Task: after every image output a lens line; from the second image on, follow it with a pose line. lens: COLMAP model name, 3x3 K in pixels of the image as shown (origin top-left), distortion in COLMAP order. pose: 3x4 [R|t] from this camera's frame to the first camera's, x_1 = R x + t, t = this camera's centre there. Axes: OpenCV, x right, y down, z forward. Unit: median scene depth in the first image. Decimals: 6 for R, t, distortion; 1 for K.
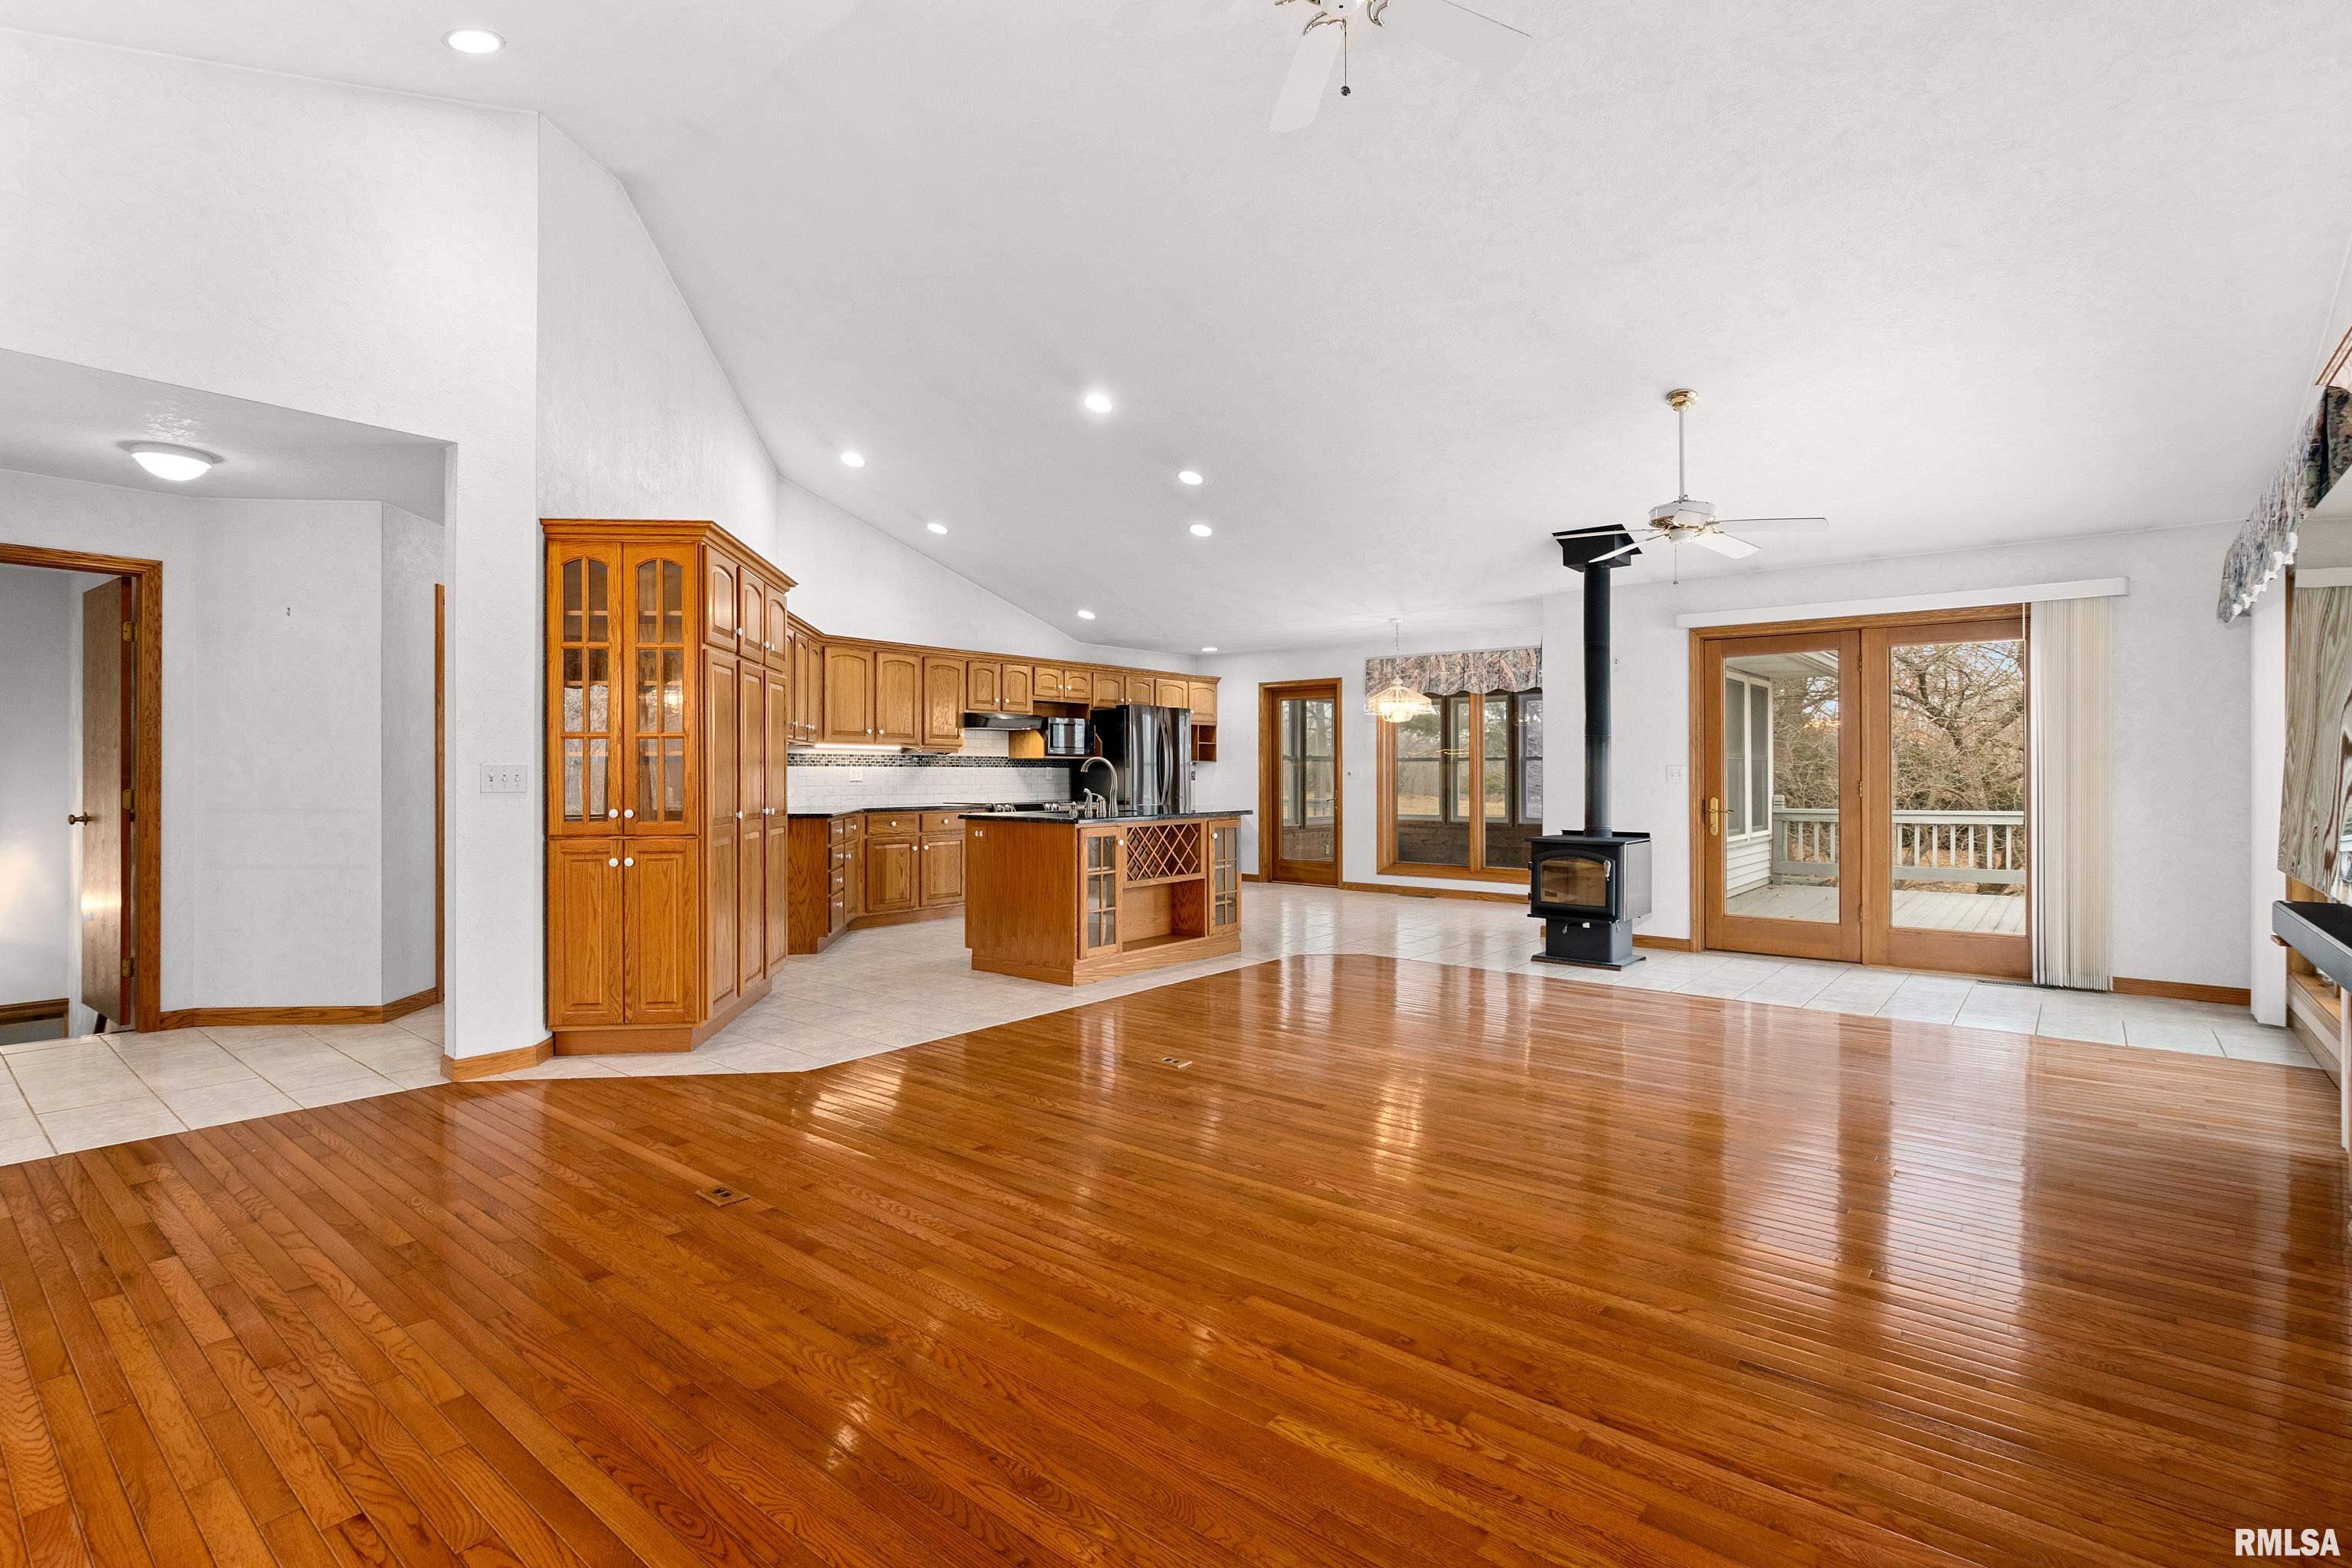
lens RADIAL K [[1099.6, 0, 1160.8], [0, 1099.6, 774.3], [0, 0, 1]] dist [-0.002265, 0.000623]
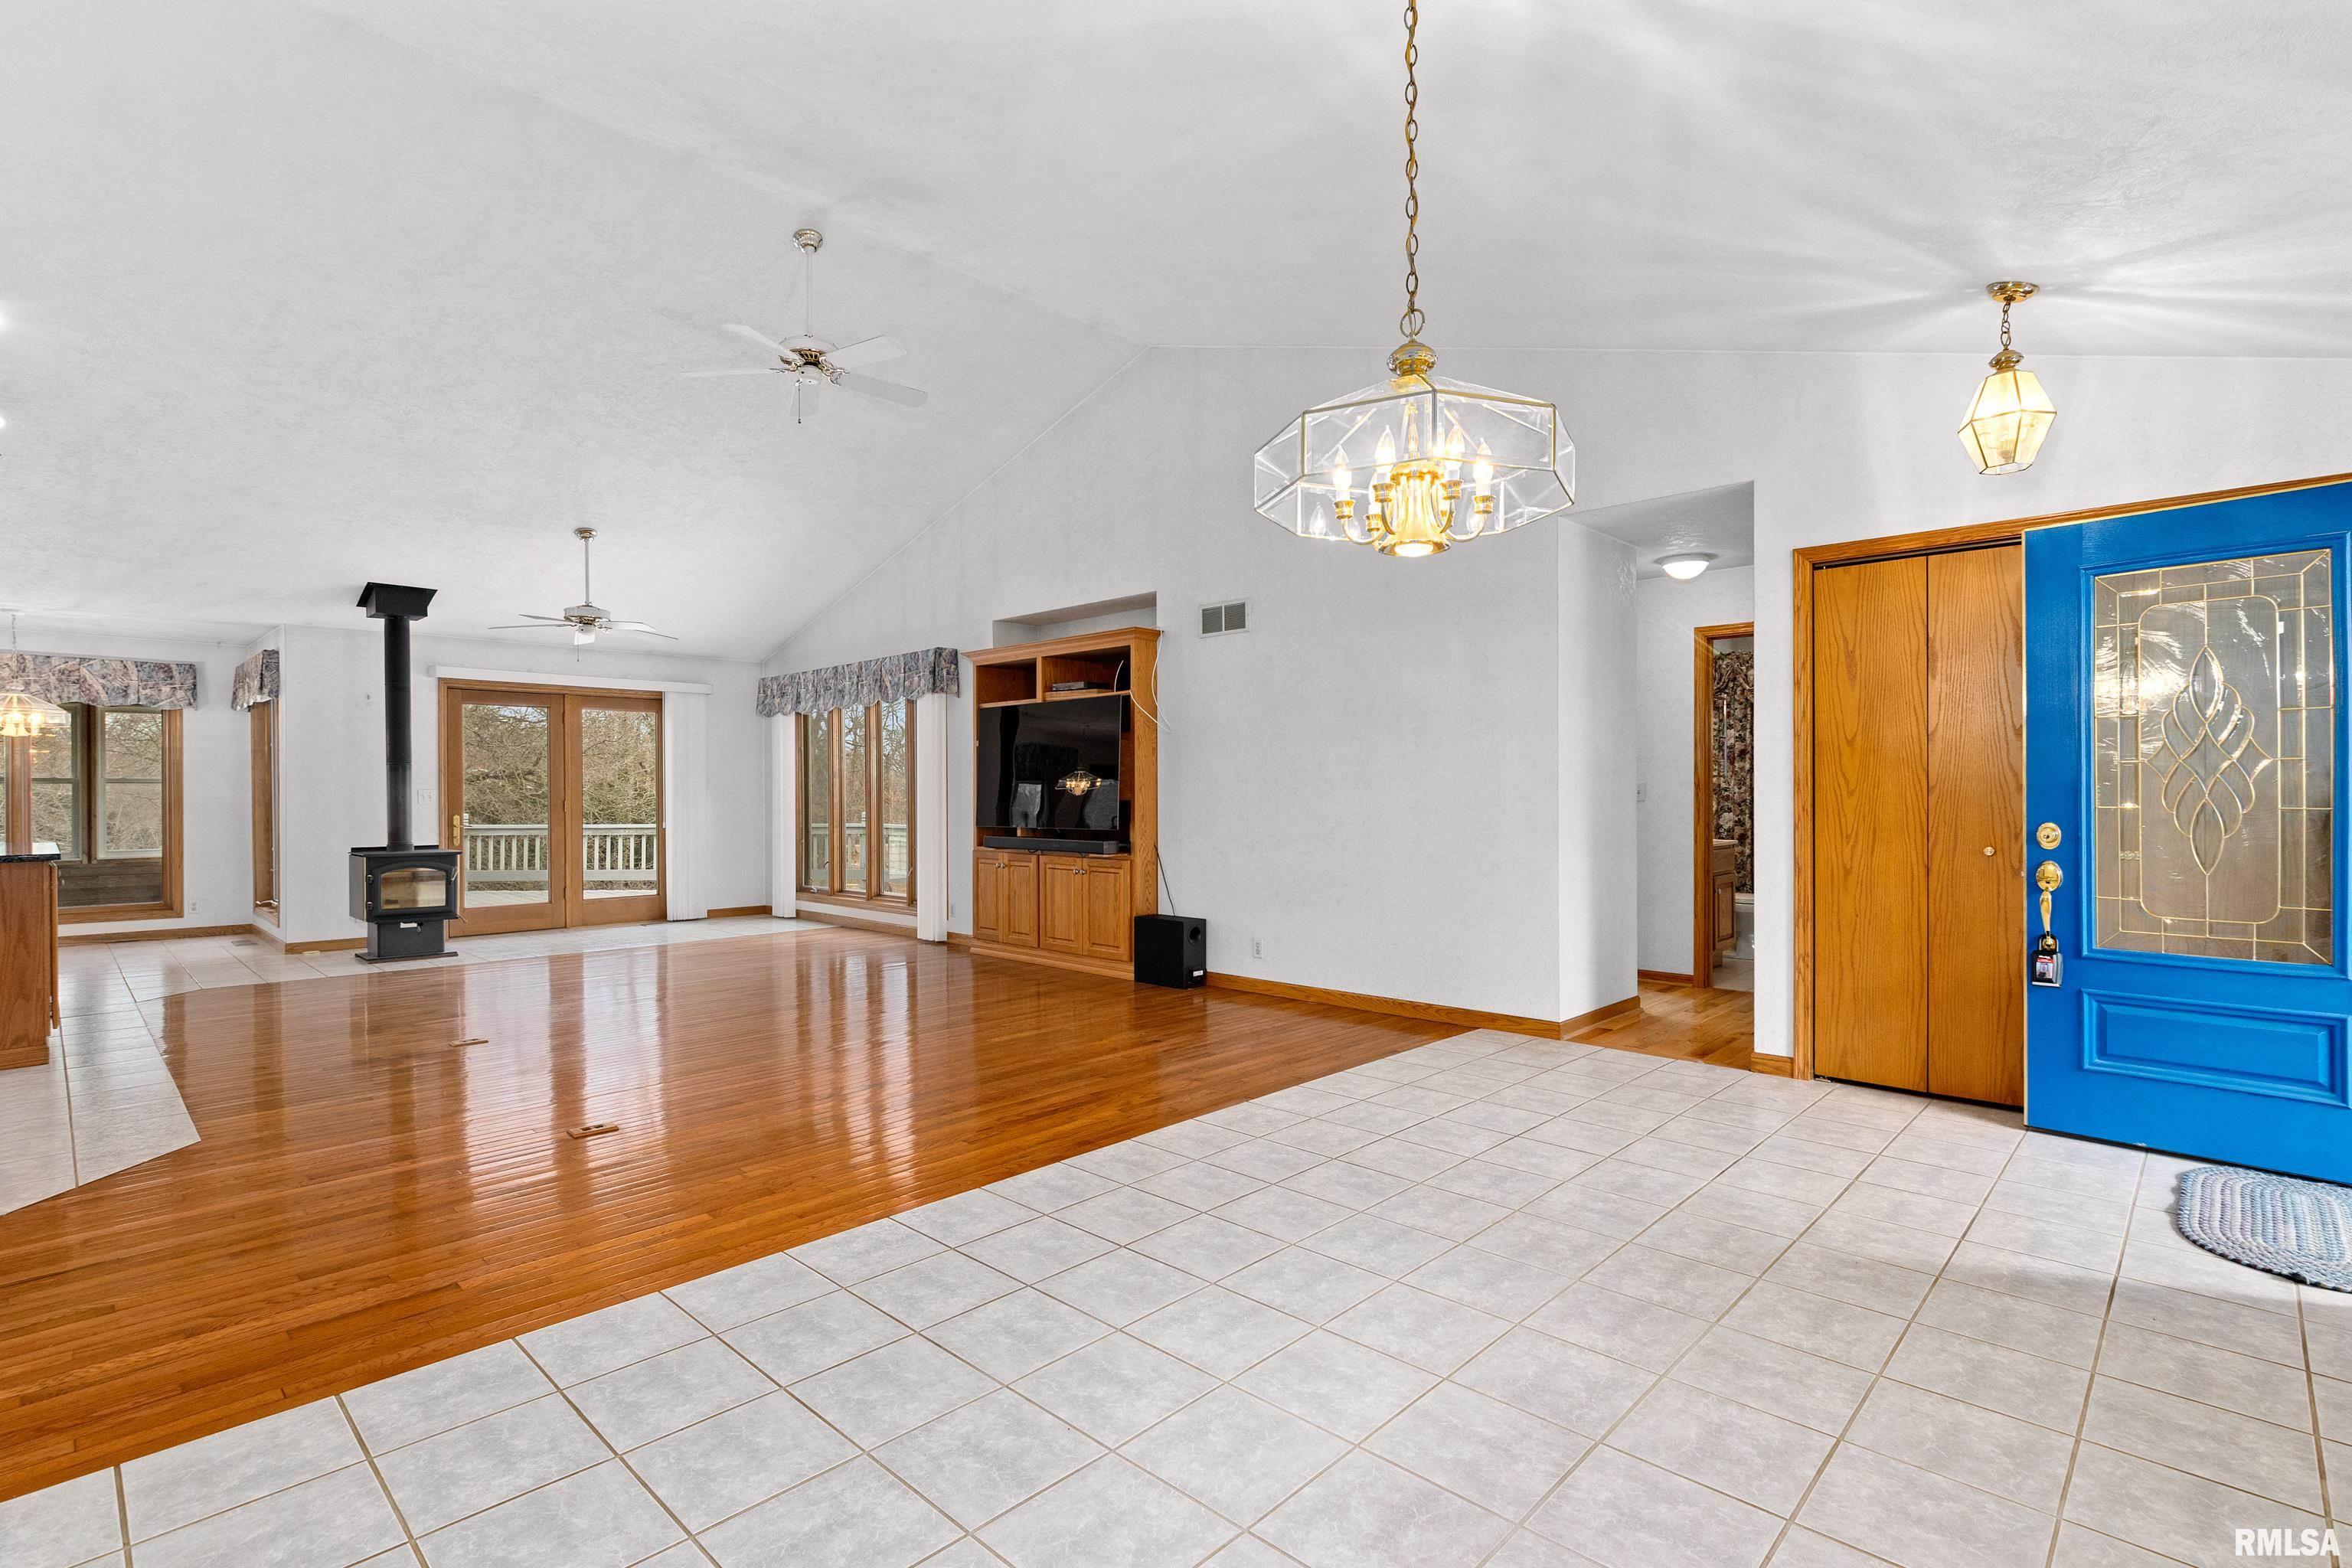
lens RADIAL K [[1099.6, 0, 1160.8], [0, 1099.6, 797.6], [0, 0, 1]] dist [-0.002265, 0.000623]
pose [[0.078077, -0.004728, 0.996936, -0.709621], [0.006779, 0.999968, 0.004212, 0.001207], [-0.996924, 0.006430, 0.078107, 0.113179]]
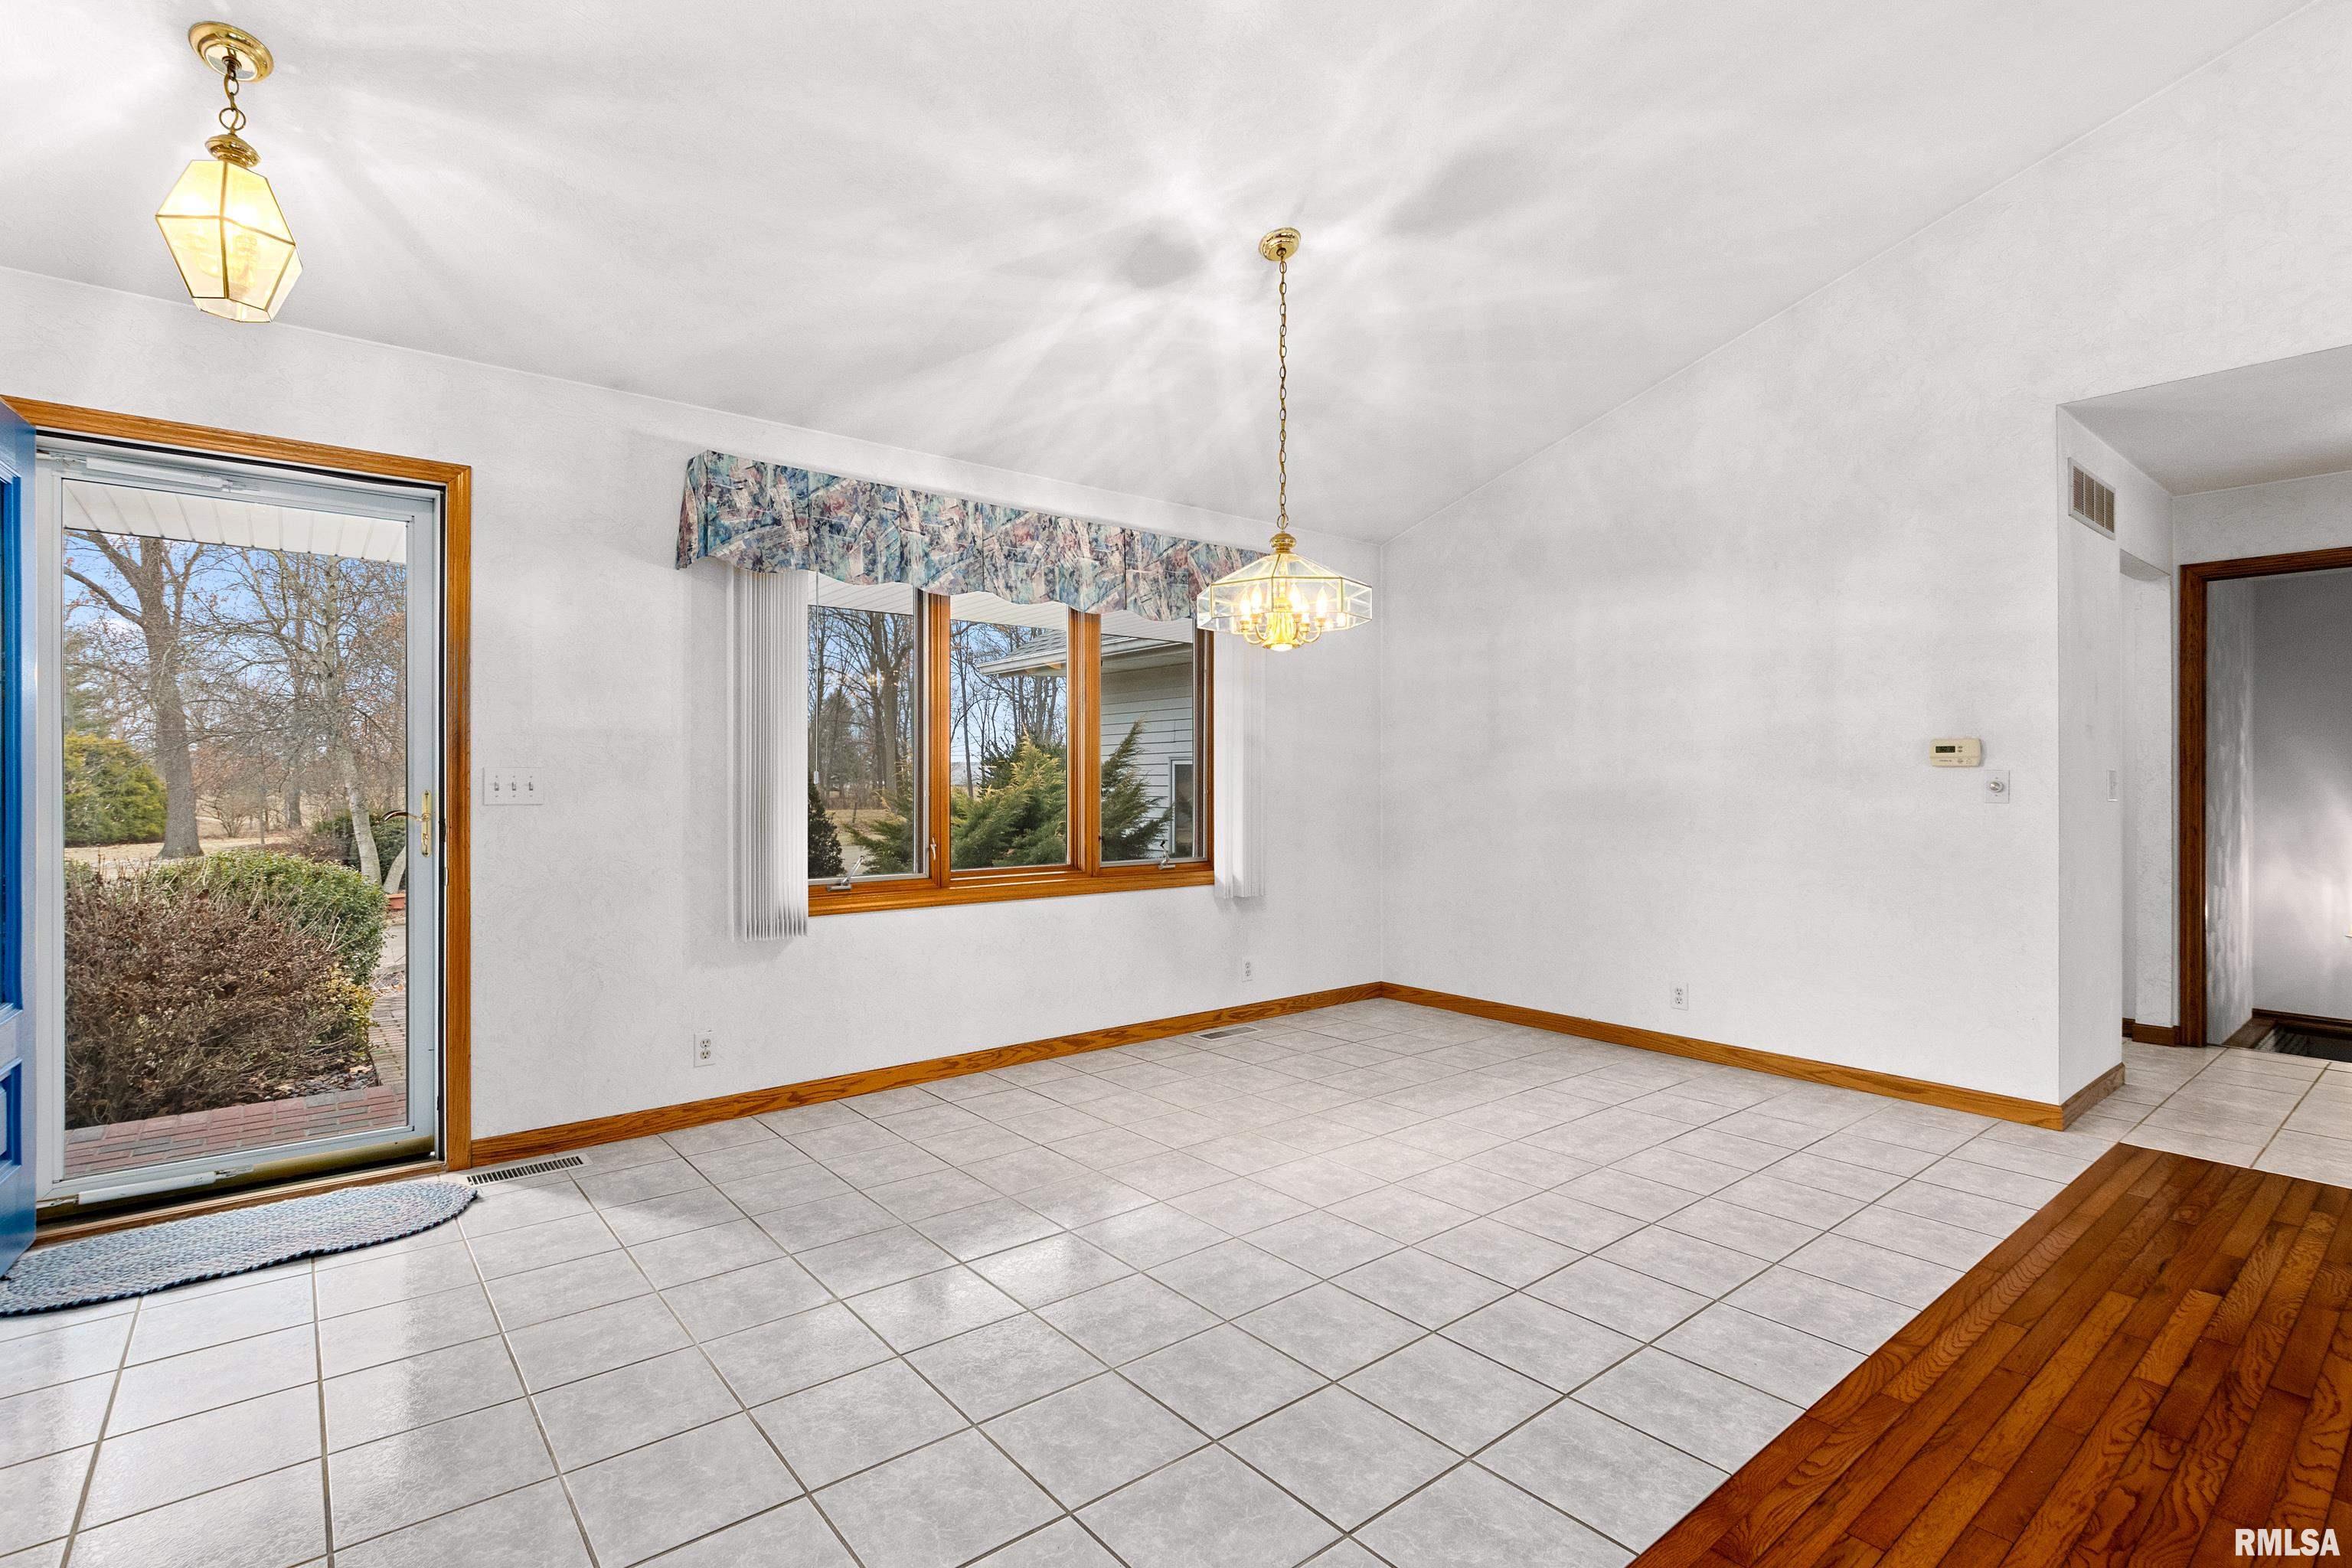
lens RADIAL K [[1099.6, 0, 1157.5], [0, 1099.6, 780.7], [0, 0, 1]] dist [-0.002265, 0.000623]
pose [[-0.199500, -0.000112, -0.979898, 0.078862], [-0.003793, 0.999993, 0.000658, 0.000421], [0.979890, 0.003849, -0.199499, 0.115008]]
